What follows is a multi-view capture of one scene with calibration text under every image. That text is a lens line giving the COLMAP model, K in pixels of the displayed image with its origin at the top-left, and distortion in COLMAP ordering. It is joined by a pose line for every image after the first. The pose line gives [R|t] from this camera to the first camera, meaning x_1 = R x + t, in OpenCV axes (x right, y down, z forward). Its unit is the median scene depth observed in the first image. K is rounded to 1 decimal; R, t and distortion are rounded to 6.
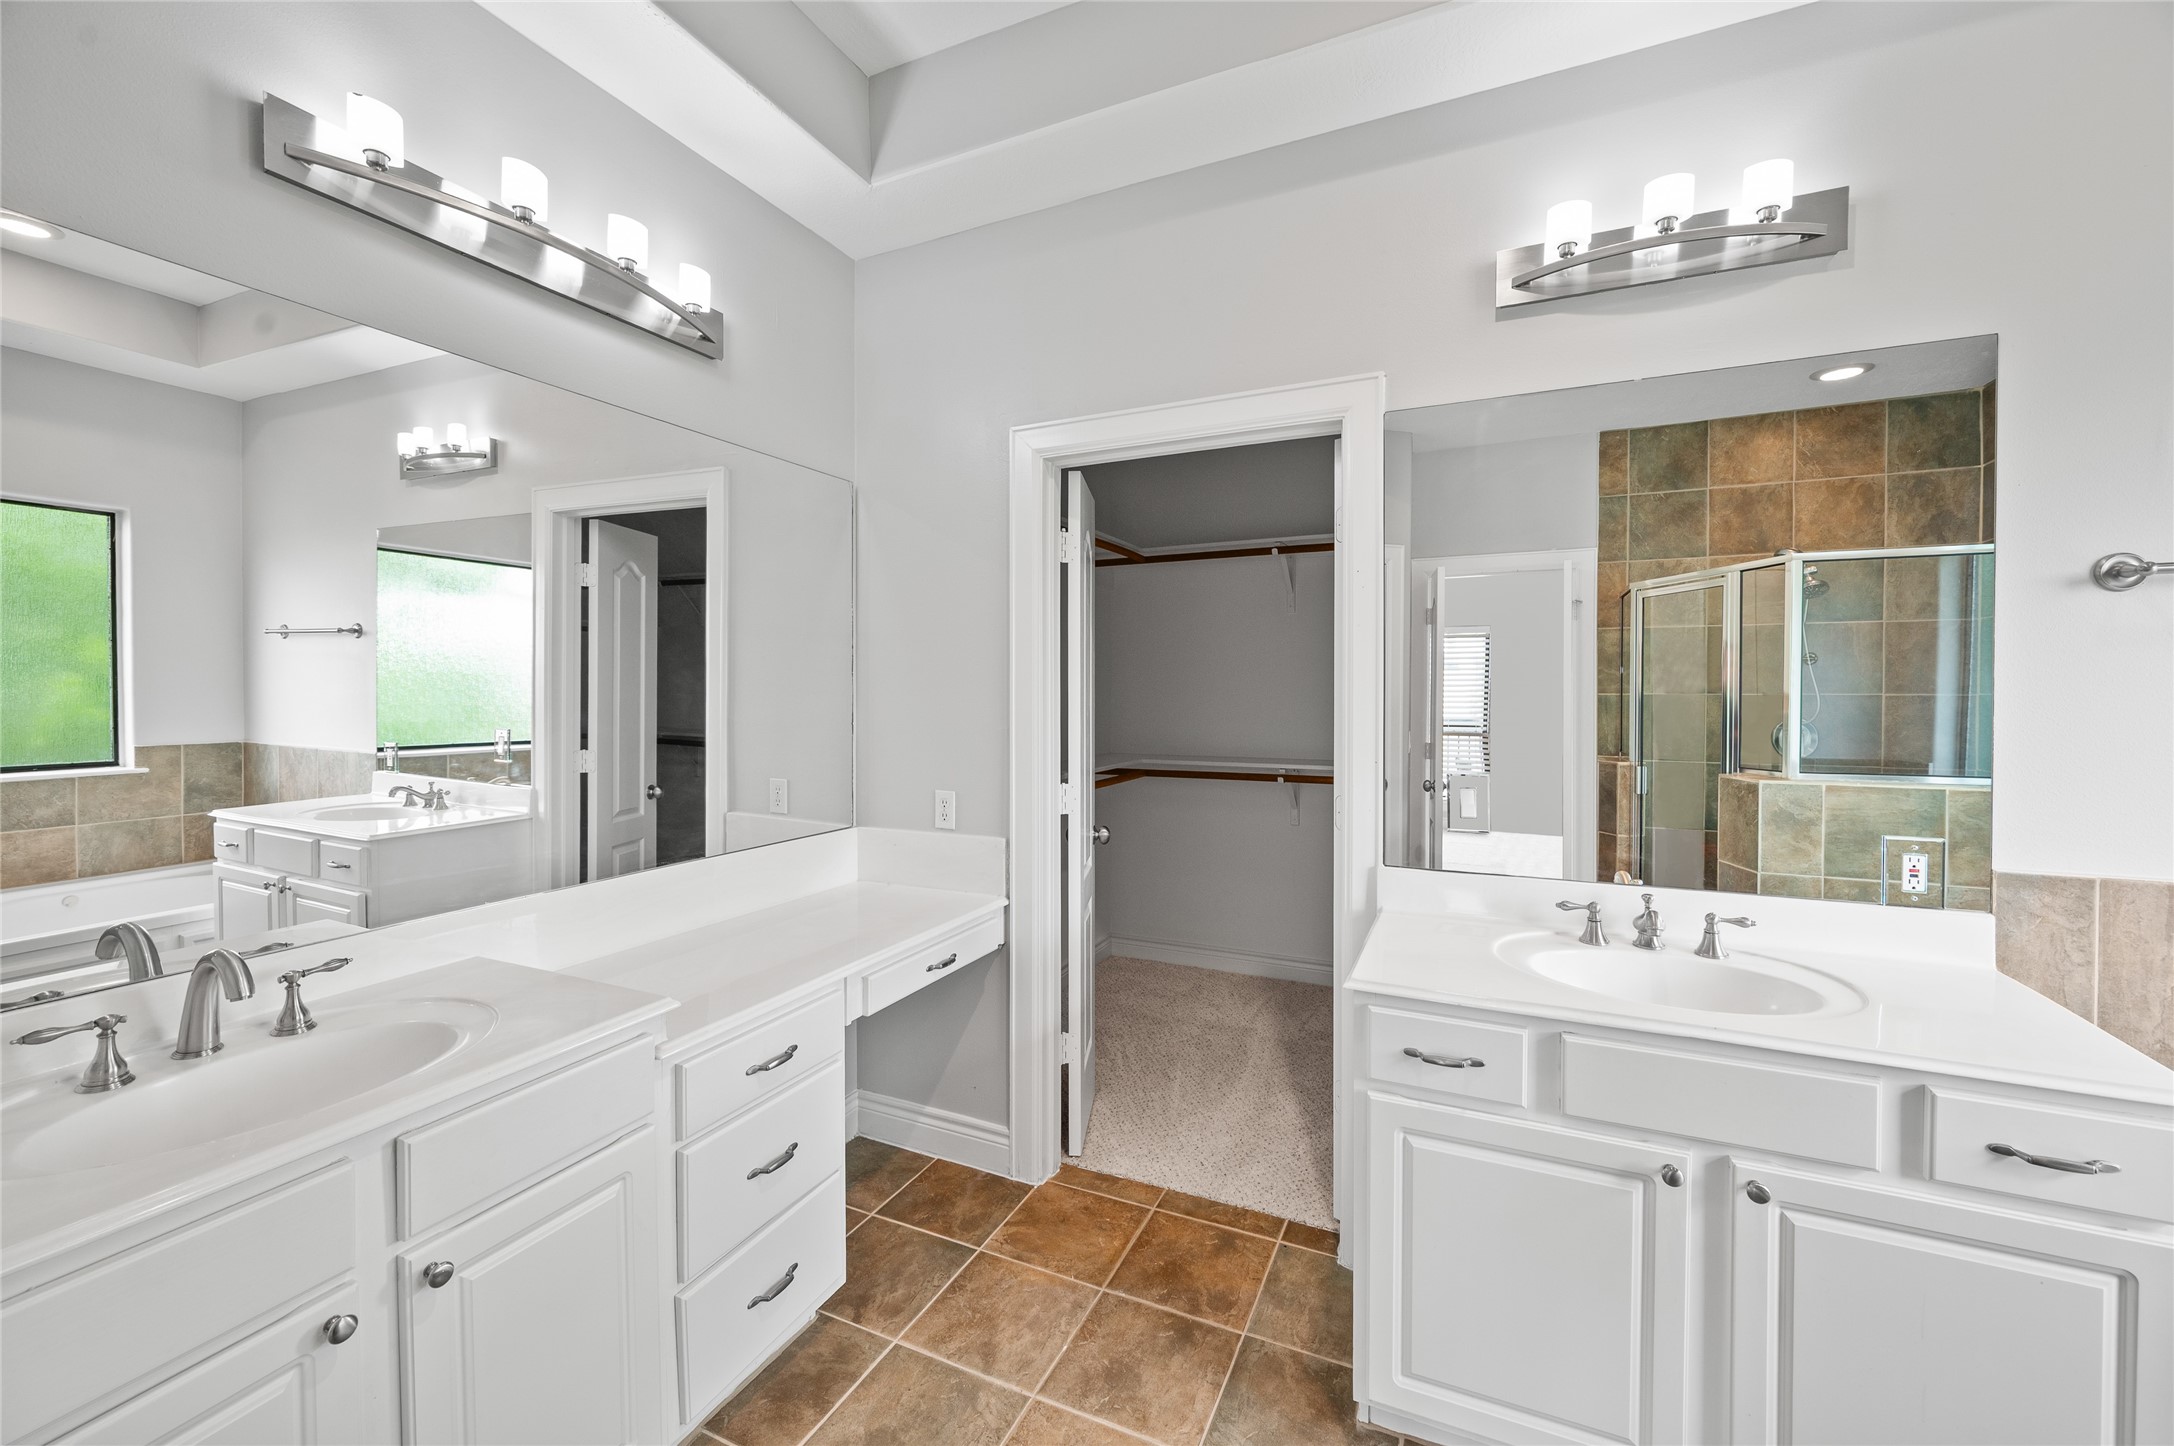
lens RADIAL K [[873.0, 0, 1086.5], [0, 873.0, 694.6], [0, 0, 1]] dist [-0.001110, 0.000092]
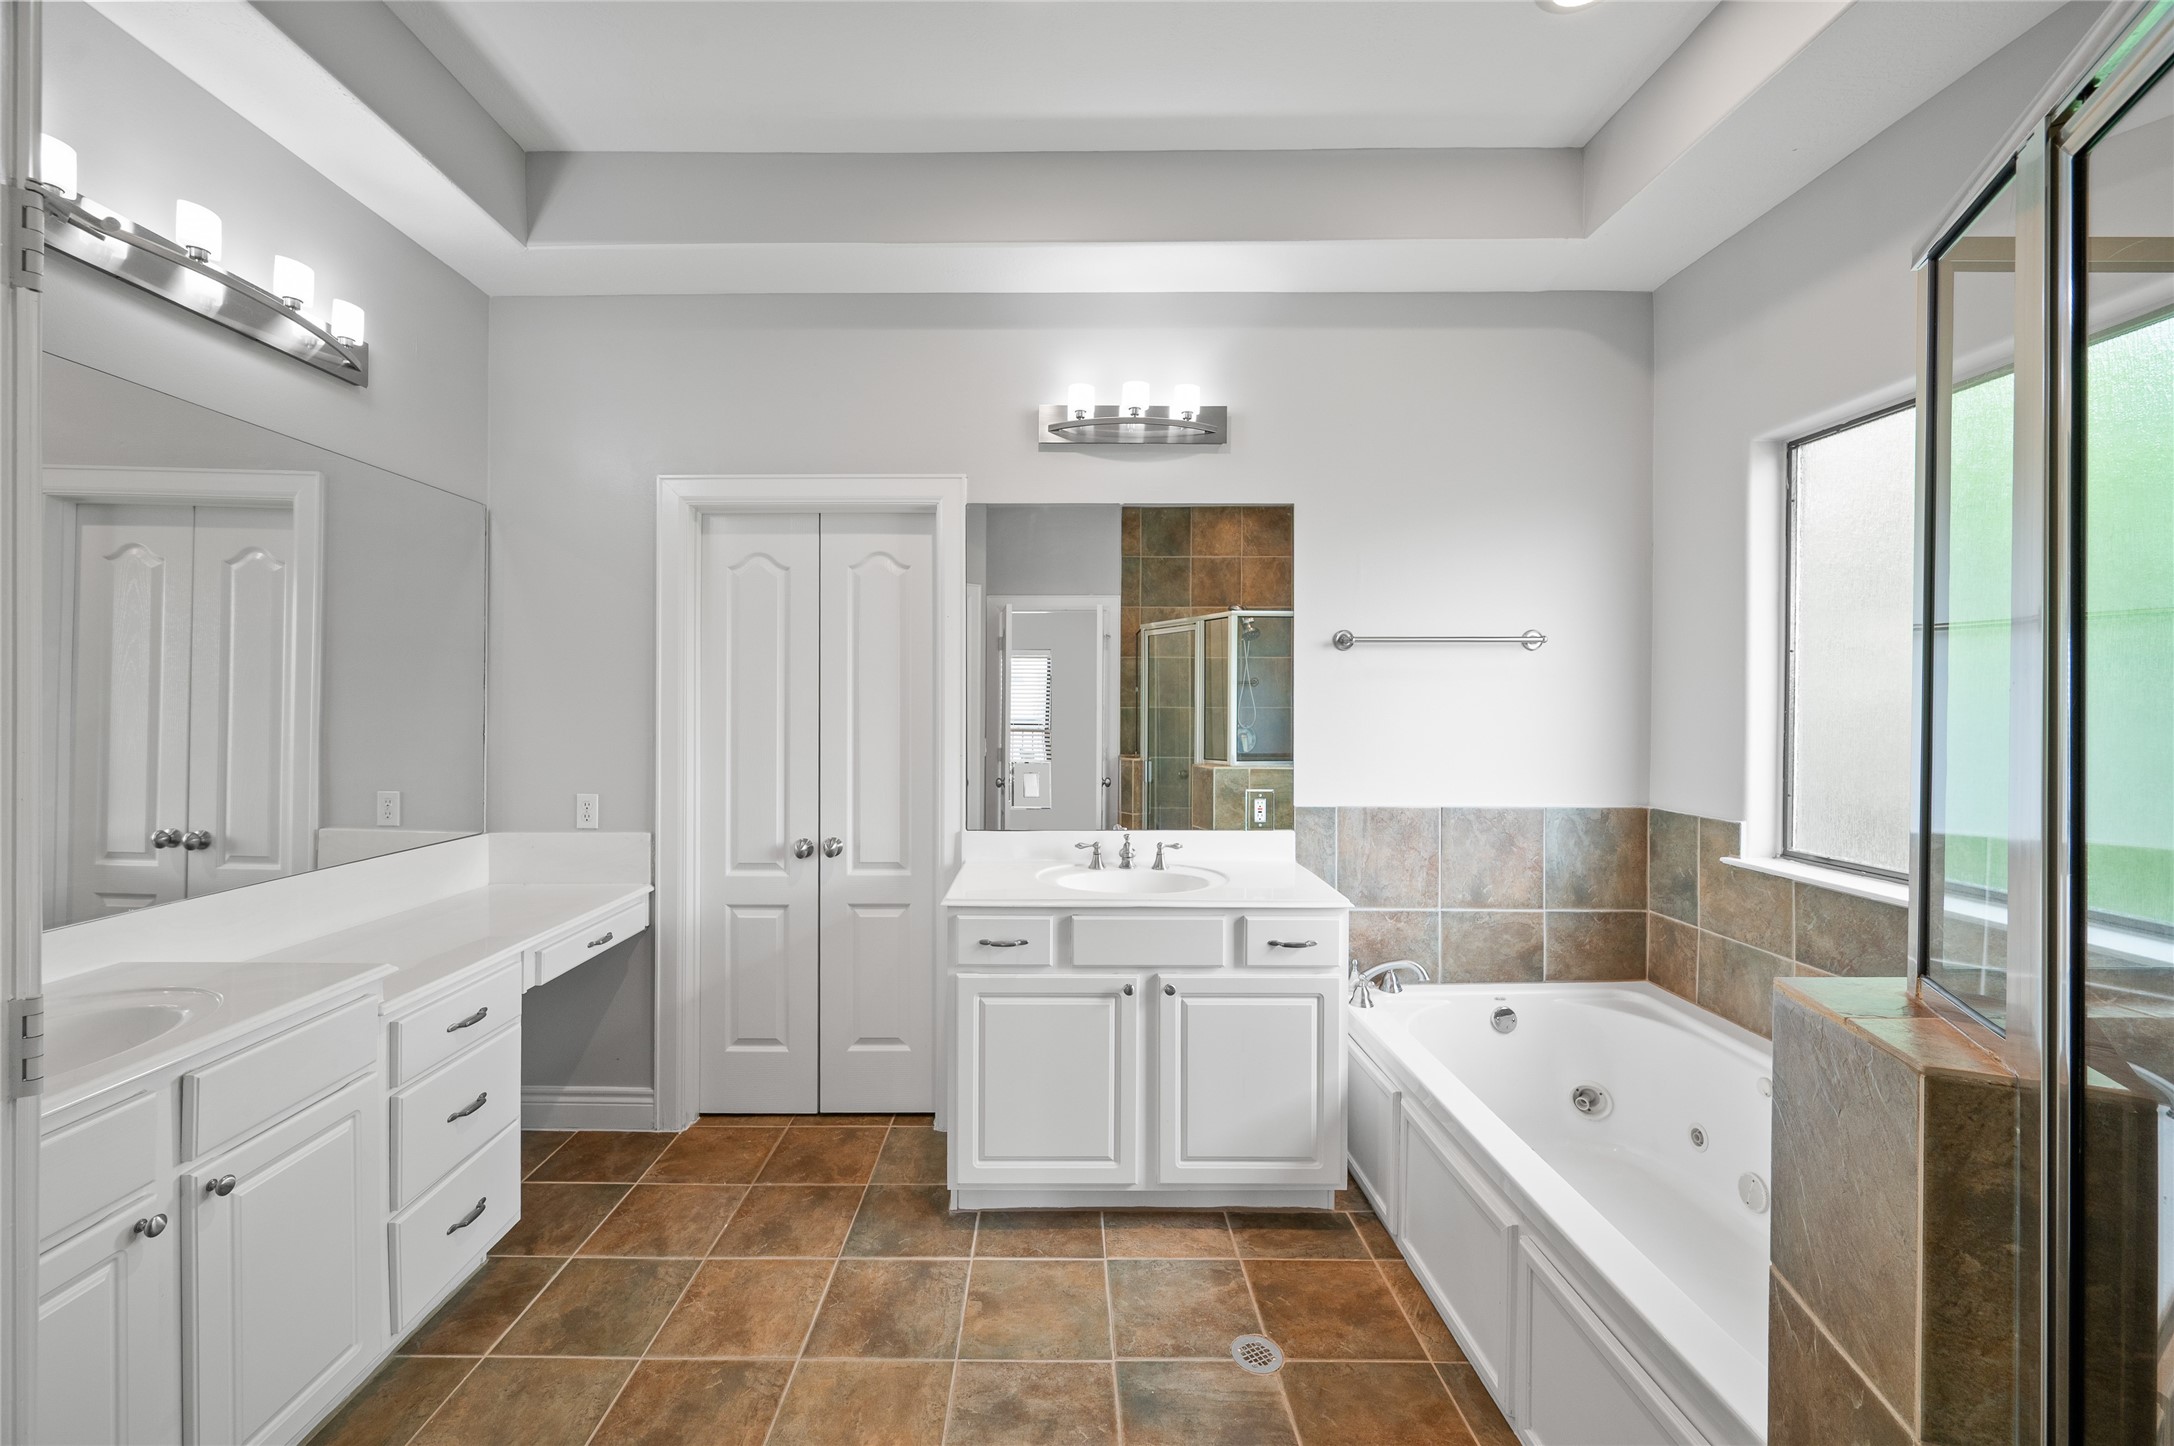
lens RADIAL K [[898.5, 0, 1059.8], [0, 898.5, 715.7], [0, 0, 1]] dist [-0.000465, 0.000010]
pose [[0.906832, -0.003436, 0.421478, -0.130624], [0.000294, 0.999972, 0.007518, 0.003713], [-0.421492, -0.006694, 0.906807, -0.369383]]
